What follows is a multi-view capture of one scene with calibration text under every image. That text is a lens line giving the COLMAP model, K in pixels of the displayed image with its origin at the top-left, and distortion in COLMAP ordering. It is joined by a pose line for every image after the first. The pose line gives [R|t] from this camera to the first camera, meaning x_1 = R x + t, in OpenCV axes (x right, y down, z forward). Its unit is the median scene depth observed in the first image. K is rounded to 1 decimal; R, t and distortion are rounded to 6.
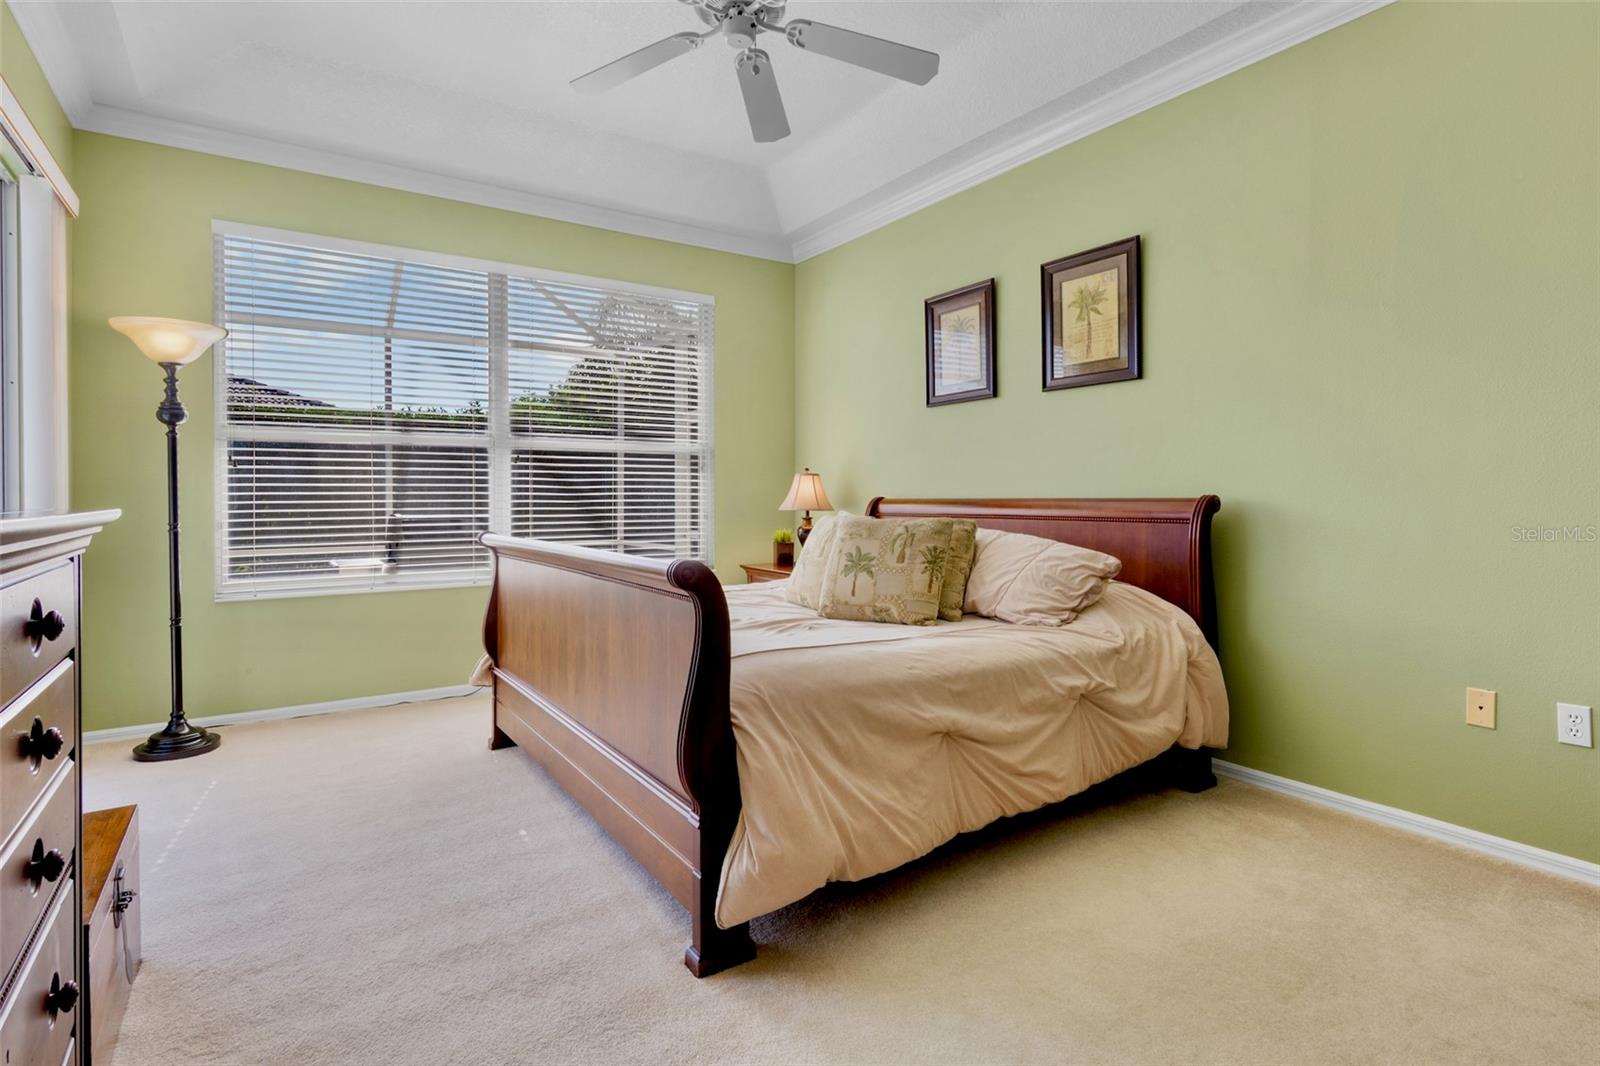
lens RADIAL K [[790.6, 0, 799.9], [0, 790.6, 505.8], [0, 0, 1]] dist [-0.001341, -0.000206]
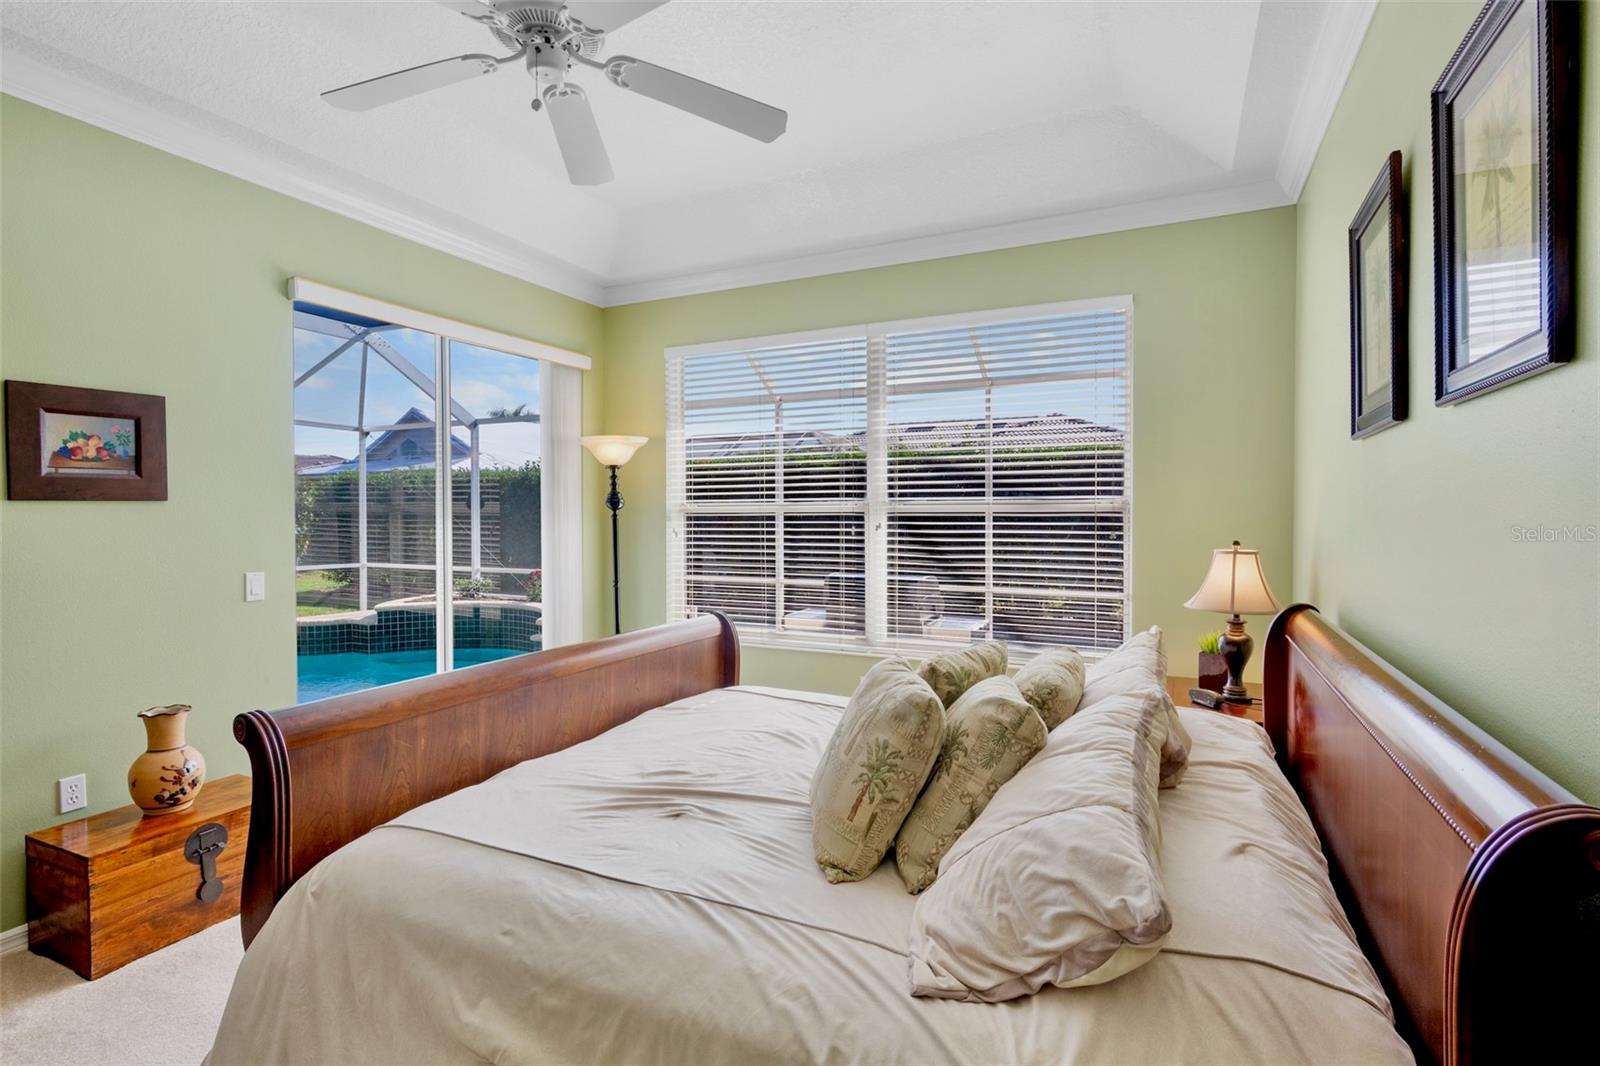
lens RADIAL K [[786.6, 0, 796.4], [0, 786.6, 524.2], [0, 0, 1]] dist [-0.000659, -0.000071]
pose [[0.503544, 0.015925, -0.863823, 0.546476], [-0.006925, 0.999872, 0.014397, -0.098347], [0.863942, -0.001268, 0.503590, 0.580735]]
